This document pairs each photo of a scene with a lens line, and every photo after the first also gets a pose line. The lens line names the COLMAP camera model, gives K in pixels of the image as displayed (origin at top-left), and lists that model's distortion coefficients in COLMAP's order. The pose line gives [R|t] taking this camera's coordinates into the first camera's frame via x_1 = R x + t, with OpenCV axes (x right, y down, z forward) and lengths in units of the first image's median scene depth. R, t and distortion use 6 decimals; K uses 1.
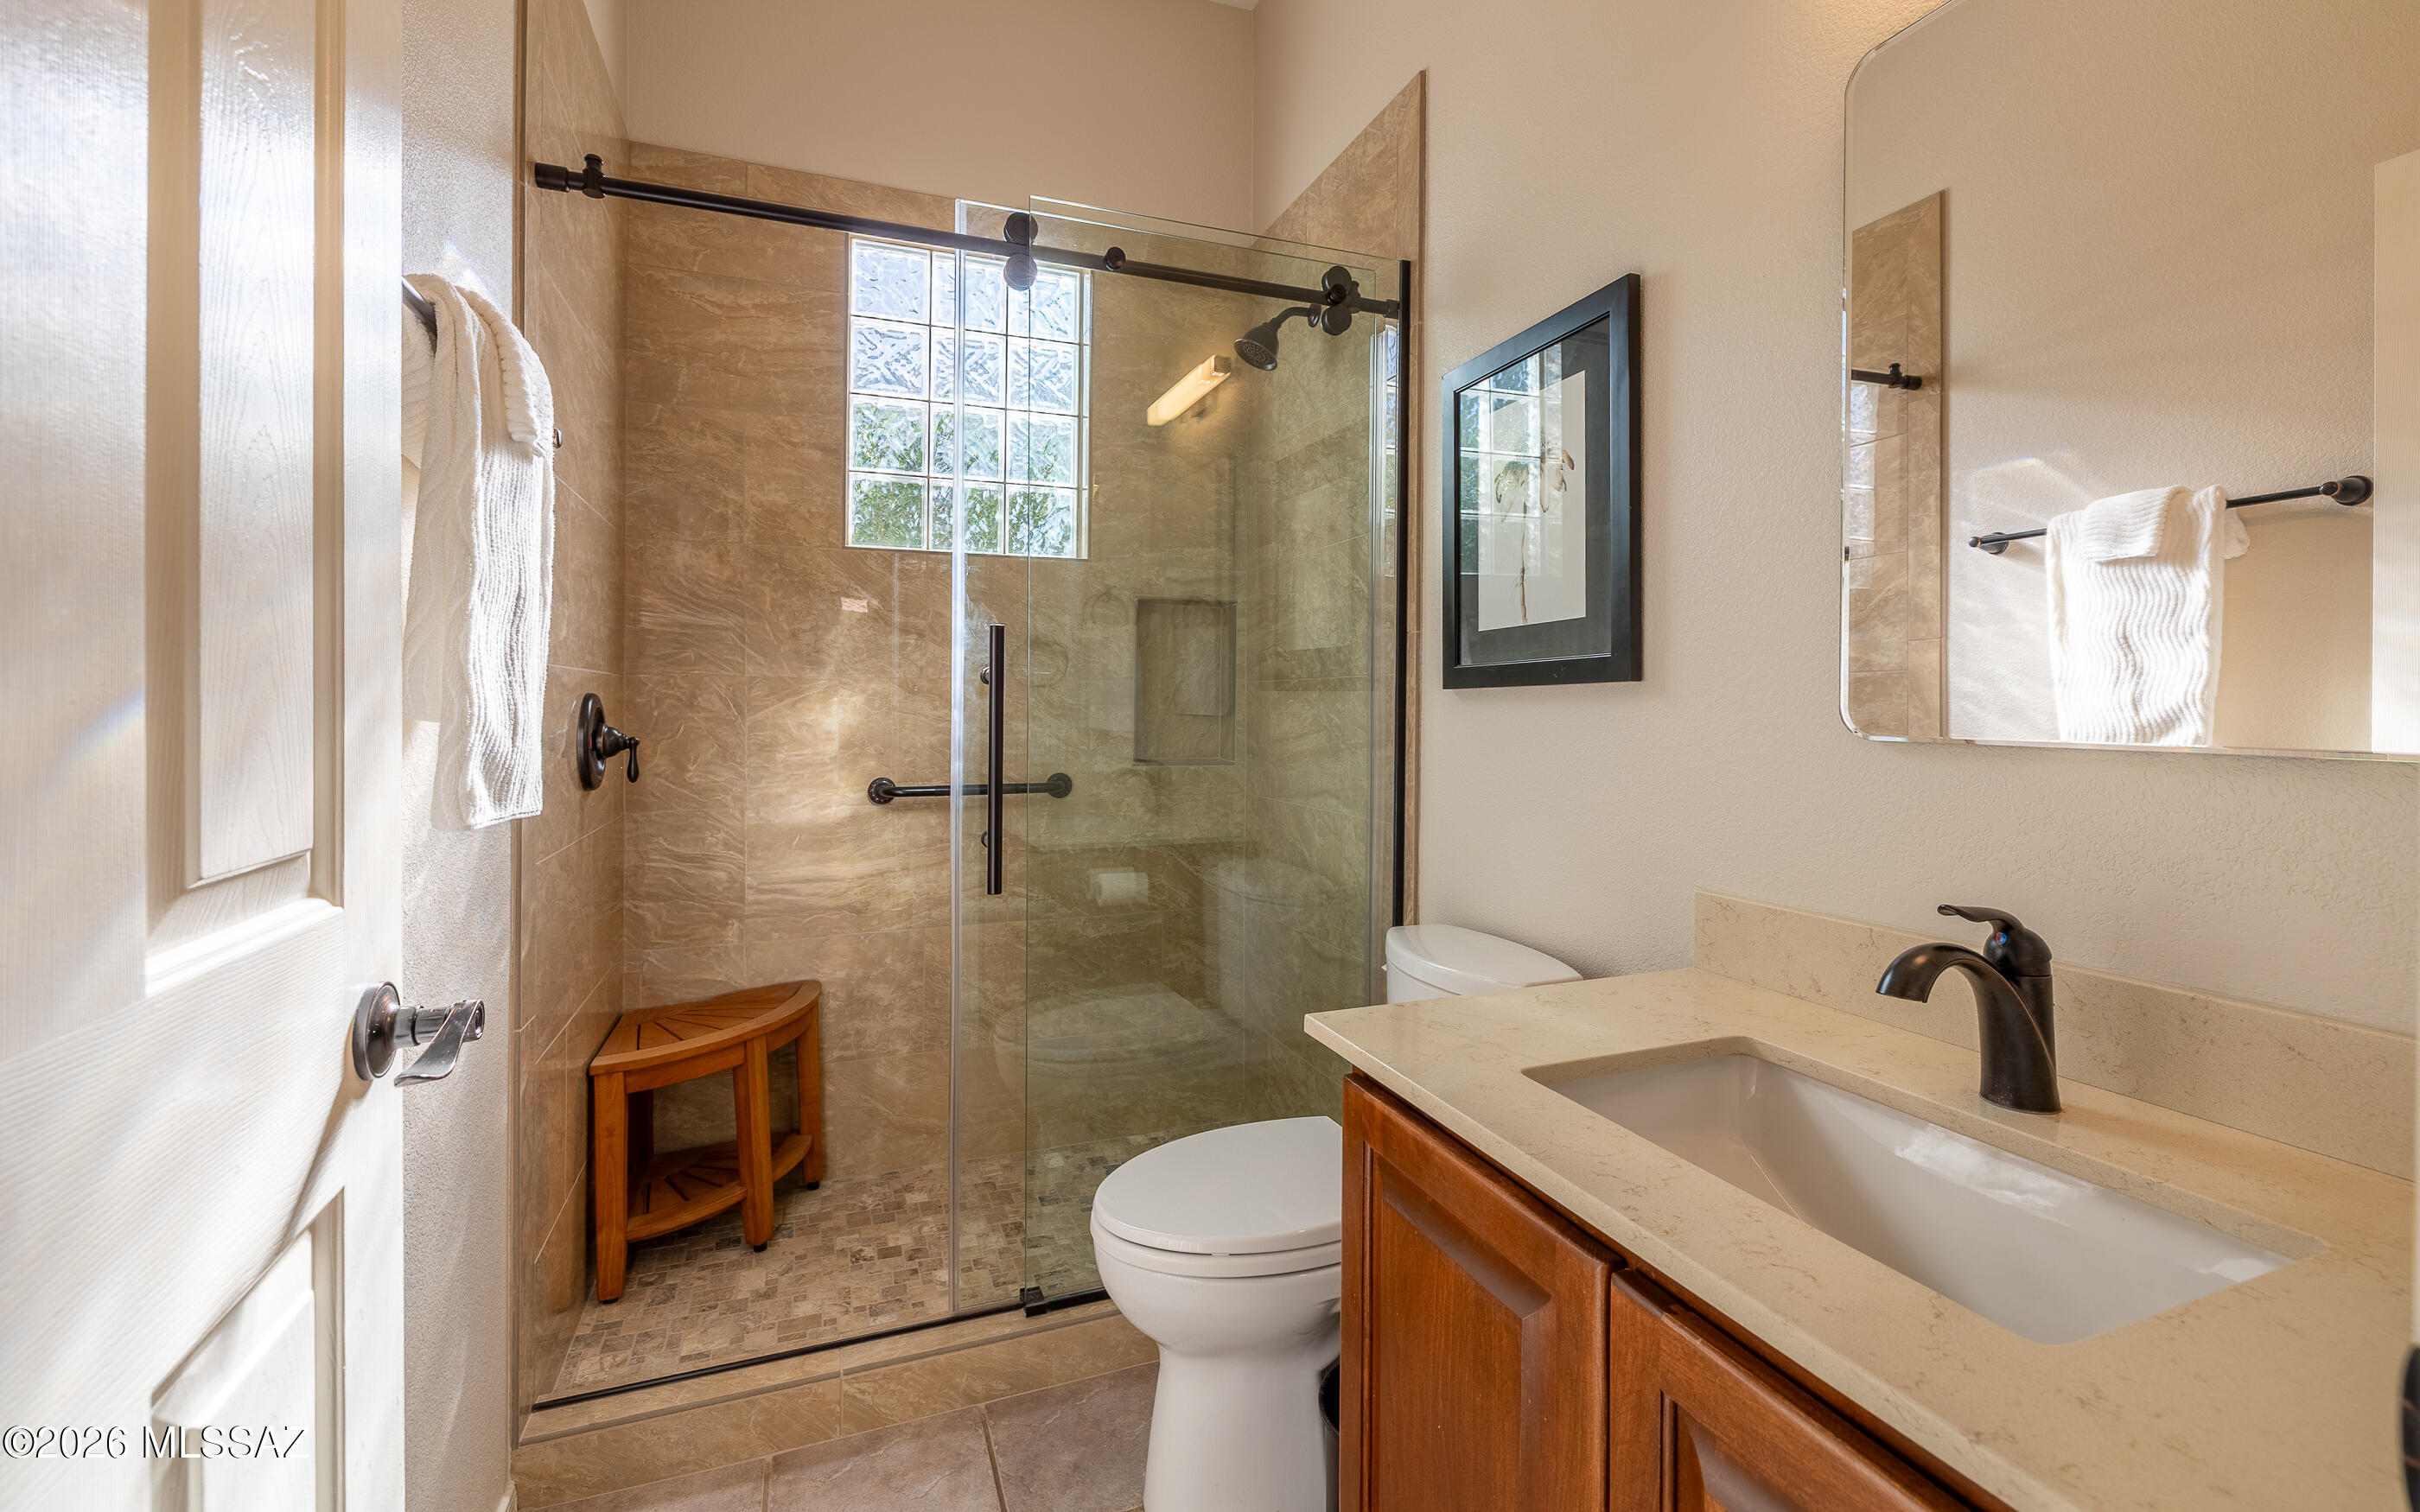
lens RADIAL K [[1025.0, 0, 1217.5], [0, 1025.0, 680.2], [0, 0, 1]] dist [-0.001204, 0.000043]
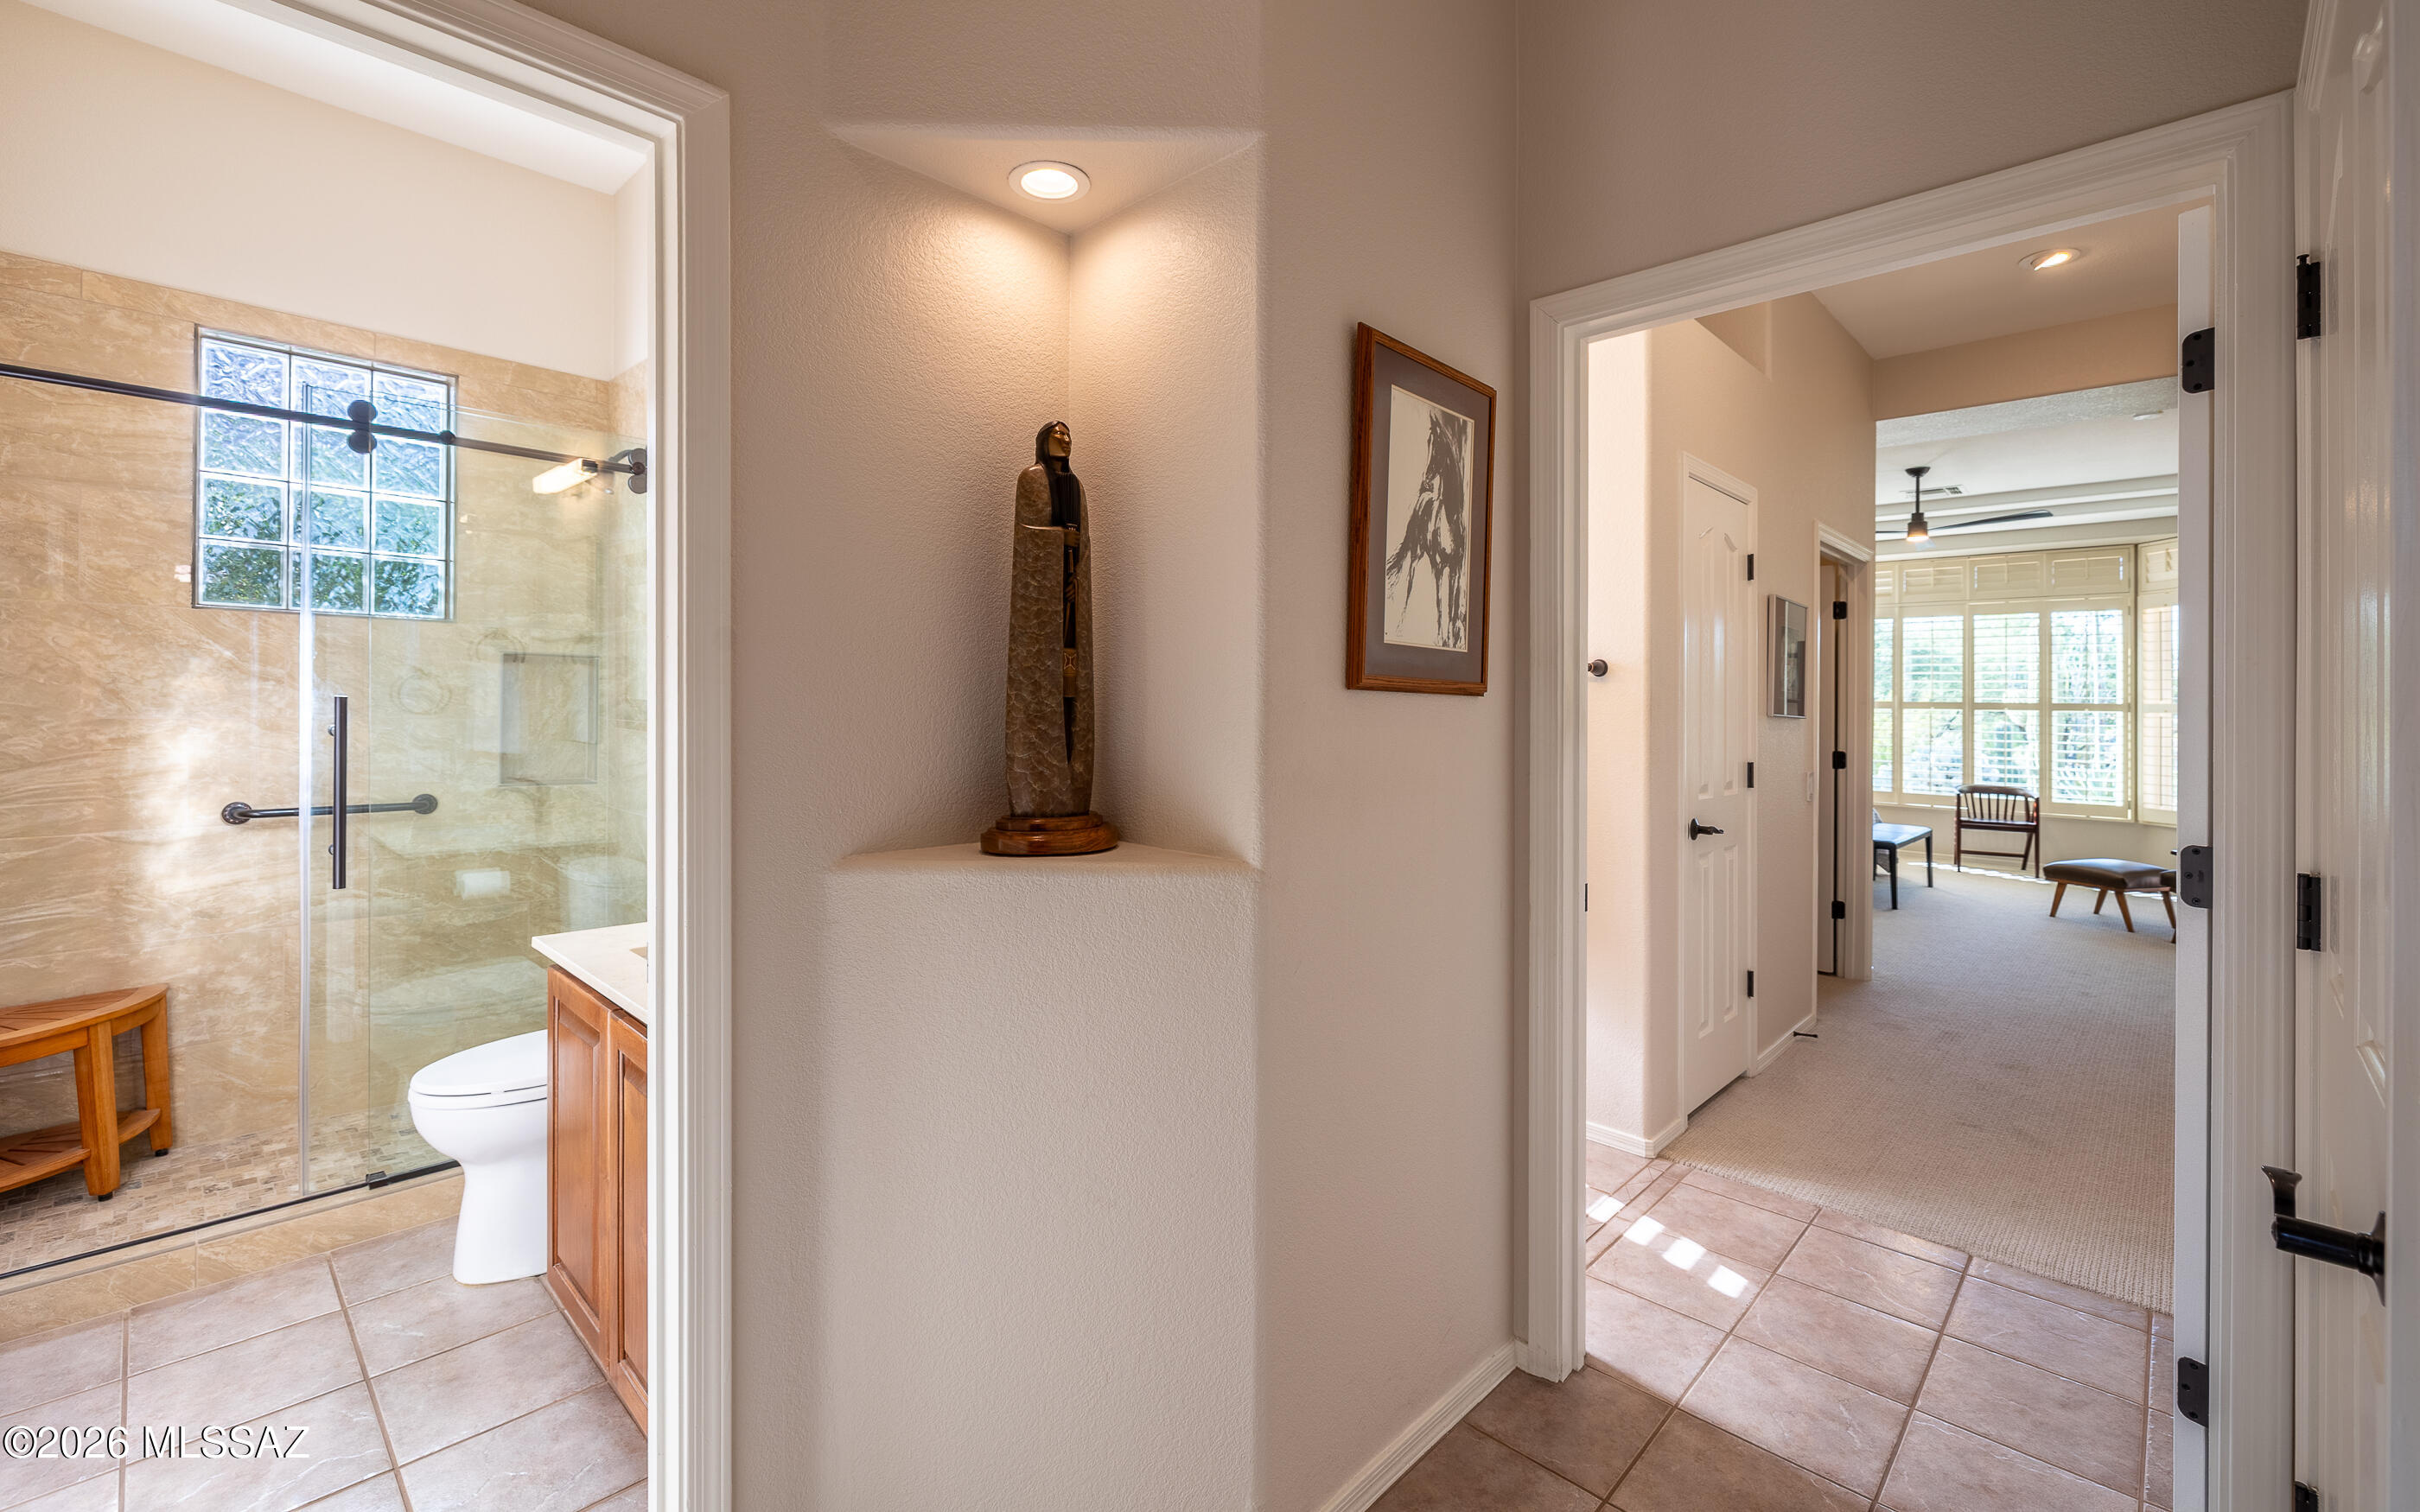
lens RADIAL K [[1021.5, 0, 1205.6], [0, 1021.5, 710.2], [0, 0, 1]] dist [-0.001127, -0.001487]
pose [[0.906146, 0.012165, 0.422790, 0.193852], [-0.027725, 0.999145, 0.030673, -0.081222], [-0.422055, -0.039516, 0.905708, -0.551977]]
